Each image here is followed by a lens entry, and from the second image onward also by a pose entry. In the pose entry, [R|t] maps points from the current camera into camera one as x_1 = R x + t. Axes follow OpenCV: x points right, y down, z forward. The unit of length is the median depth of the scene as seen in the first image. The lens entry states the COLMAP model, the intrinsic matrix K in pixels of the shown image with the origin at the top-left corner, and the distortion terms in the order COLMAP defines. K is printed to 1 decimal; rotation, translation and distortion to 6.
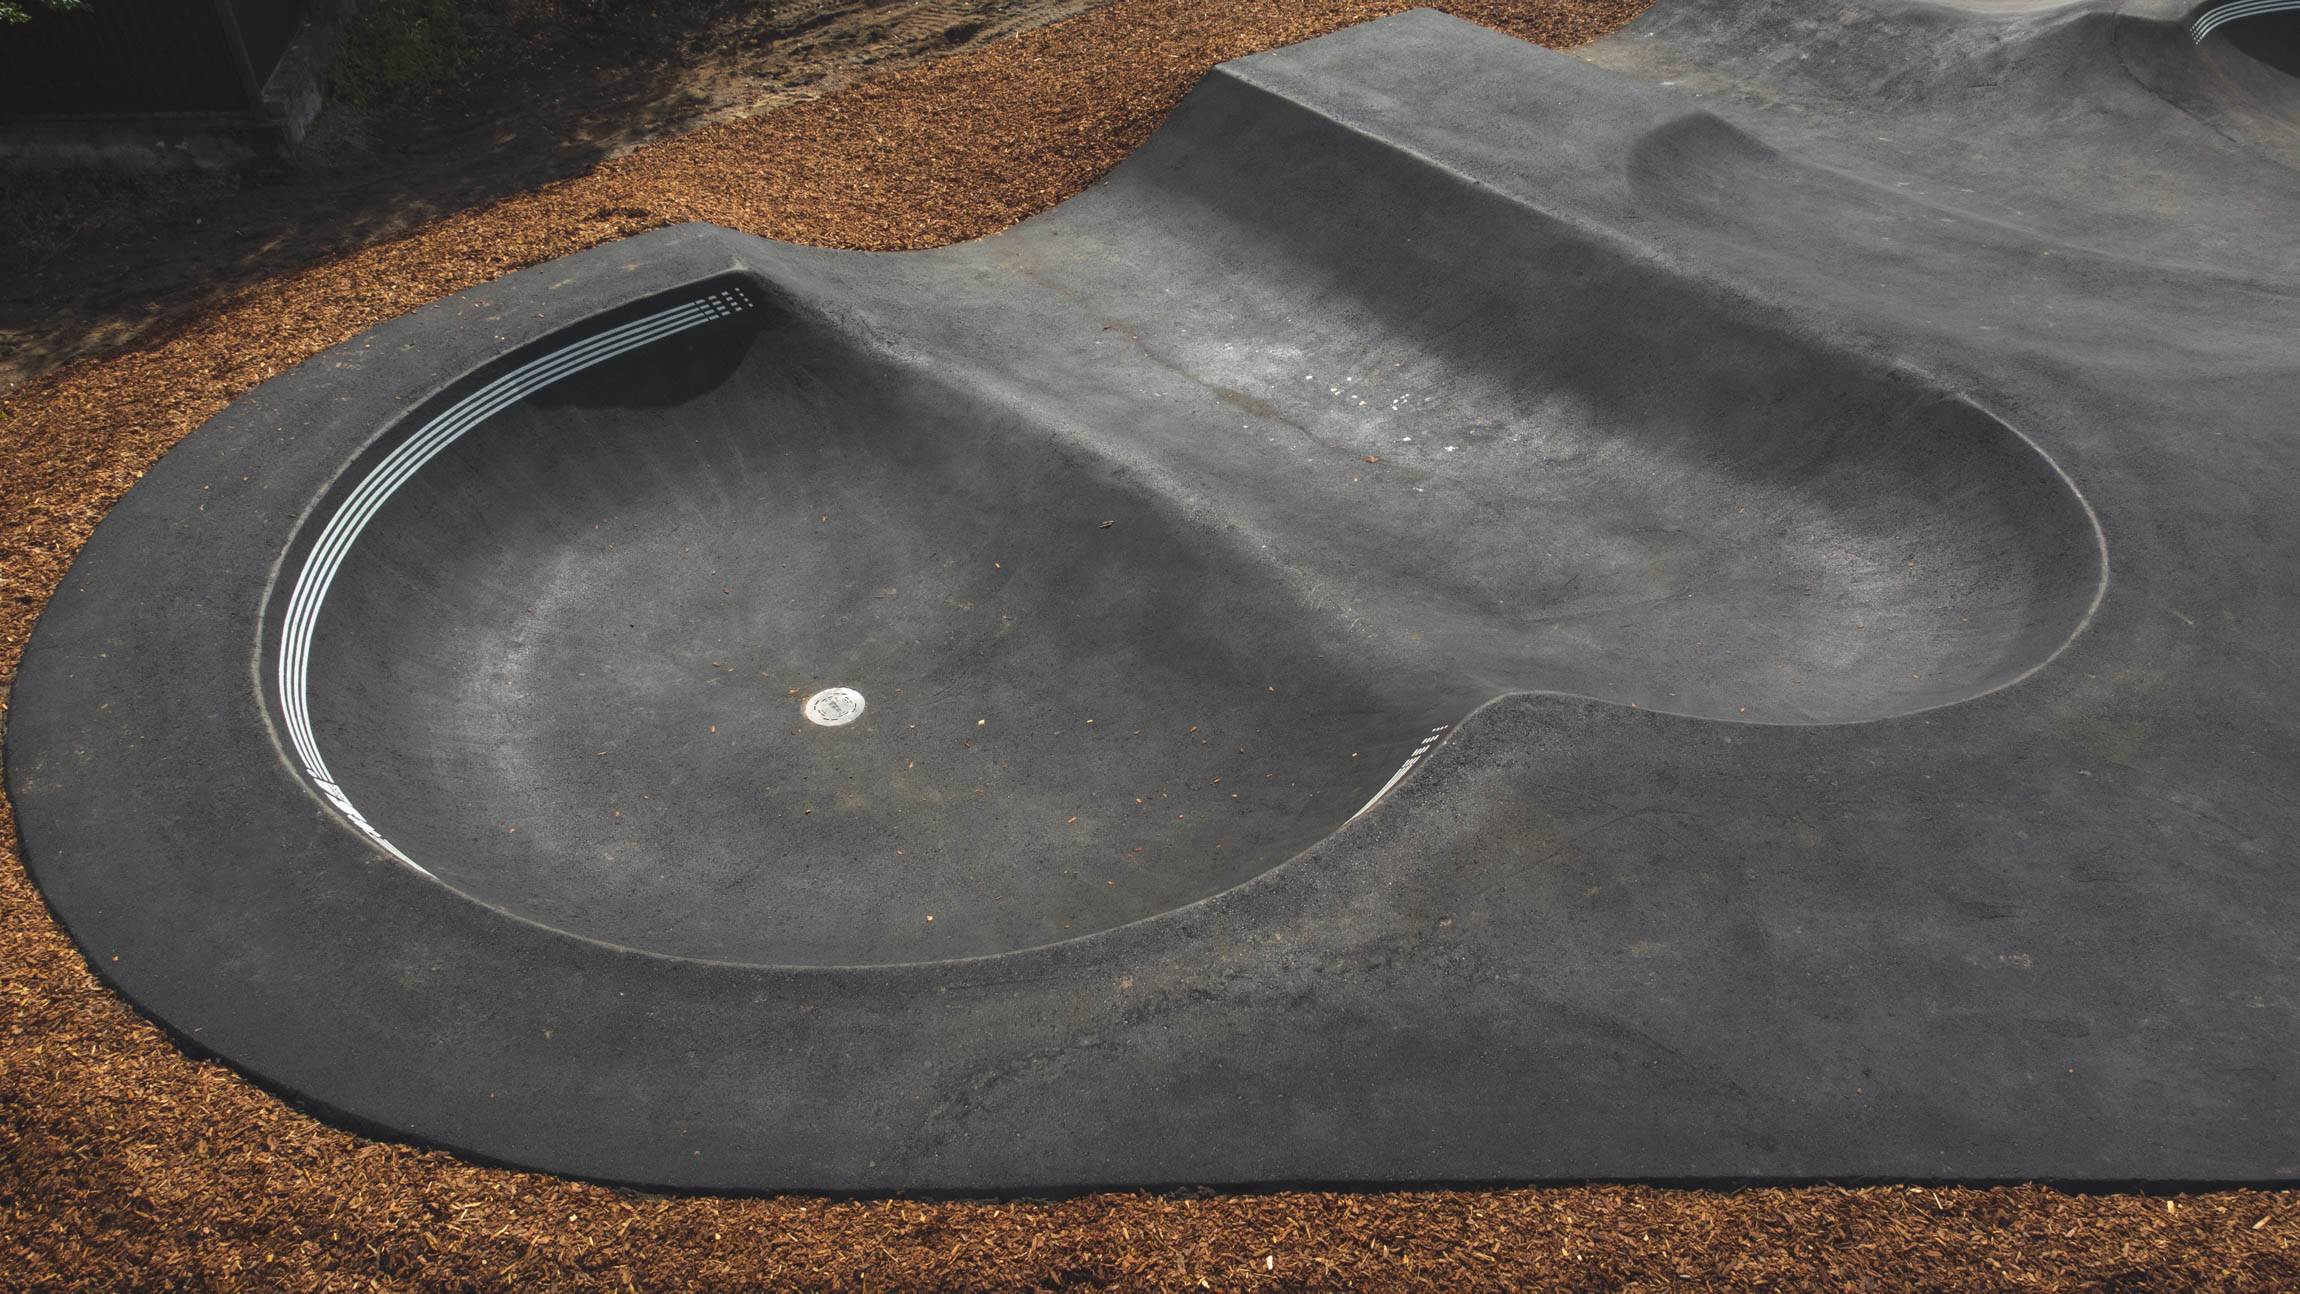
lens RADIAL K [[1663.9, 0, 1150.0], [0, 1663.9, 647.0], [0, 0, 1]] dist [0.037728, 0.000343]
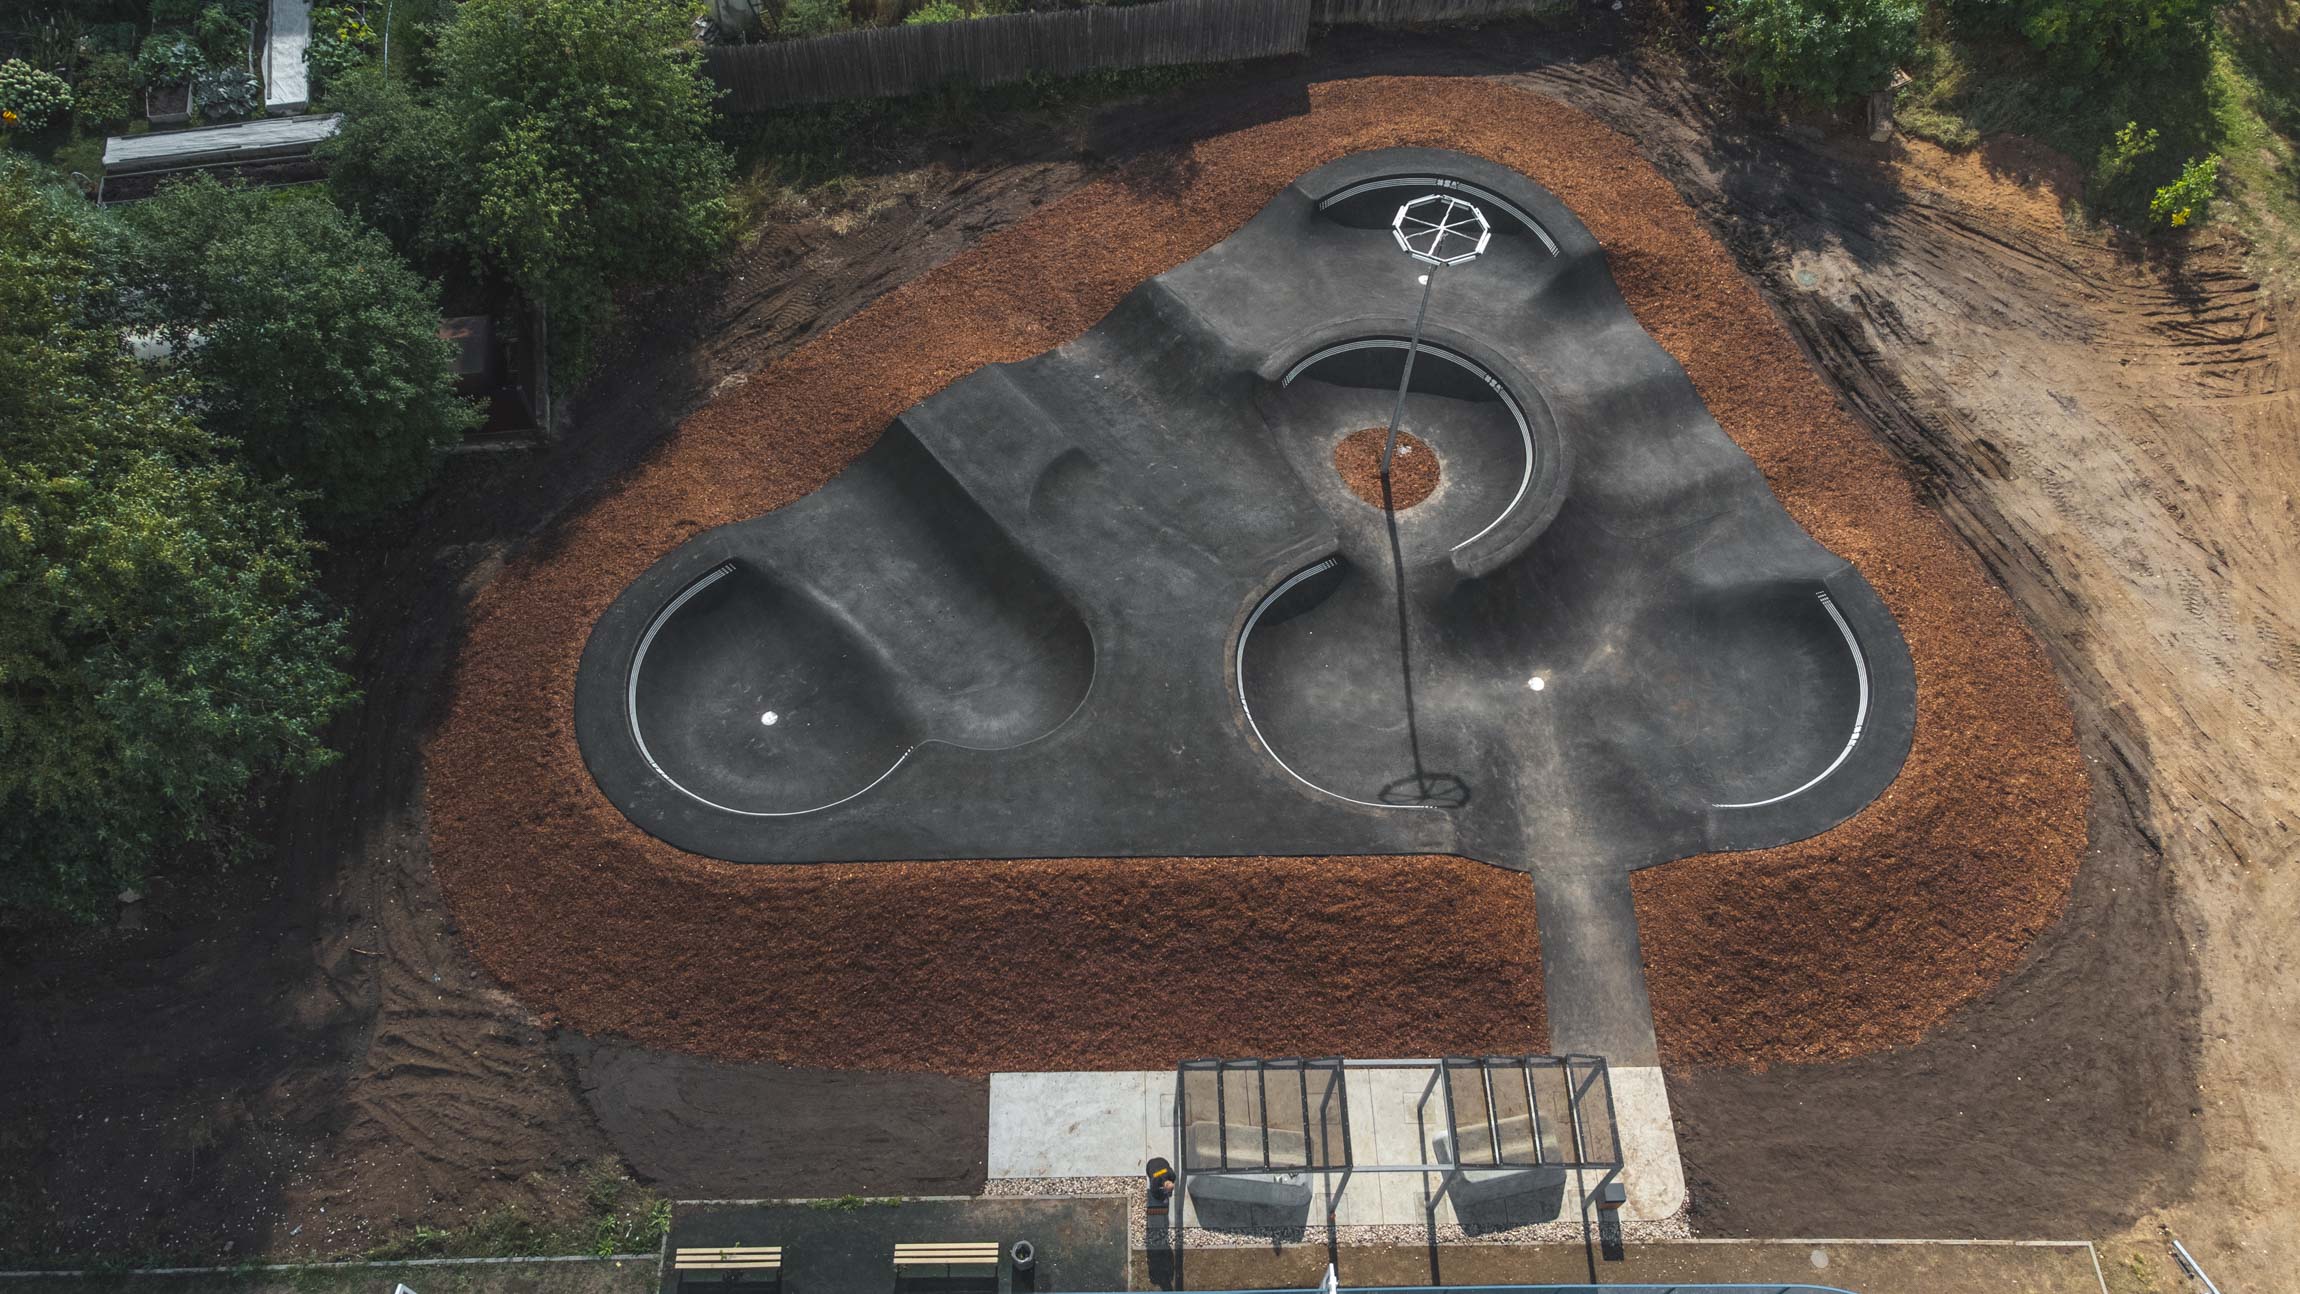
lens RADIAL K [[1610.6, 0, 1150.0], [0, 1610.6, 647.0], [0, 0, 1]] dist [0.078260, 0.000699]
pose [[0.999451, 0.001308, 0.033099, 0.698254], [-0.012470, 0.940570, 0.339370, -1.737354], [-0.030688, -0.339597, 0.940070, -3.060091]]
